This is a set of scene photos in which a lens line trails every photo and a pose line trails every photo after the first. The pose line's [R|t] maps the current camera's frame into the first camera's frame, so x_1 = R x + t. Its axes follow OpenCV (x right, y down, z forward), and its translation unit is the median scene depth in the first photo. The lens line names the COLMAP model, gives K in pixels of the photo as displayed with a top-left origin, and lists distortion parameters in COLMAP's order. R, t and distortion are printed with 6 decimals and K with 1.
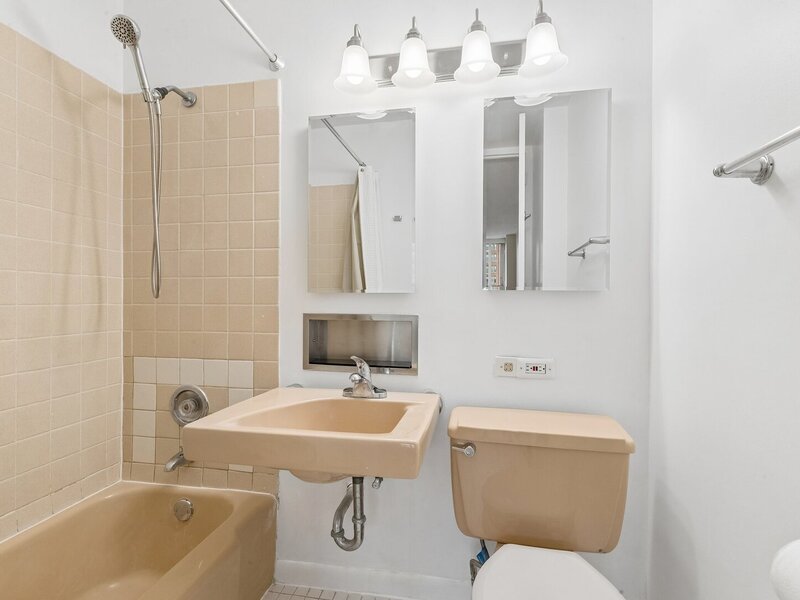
lens RADIAL K [[402.9, 0, 400.0], [0, 402.9, 300.0], [0, 0, 1]] dist [0.002250, -0.000451]
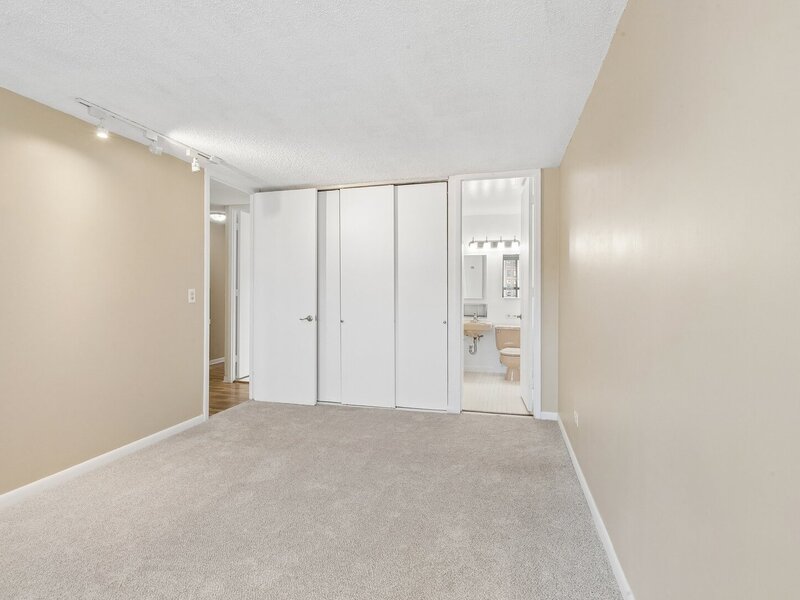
lens RADIAL K [[402.9, 0, 400.0], [0, 402.9, 300.0], [0, 0, 1]] dist [0.002250, -0.000451]
pose [[0.996027, 0.001143, -0.089045, -0.504132], [-0.000222, 0.999946, 0.010359, -0.045263], [0.089052, -0.010298, 0.995974, -3.375089]]
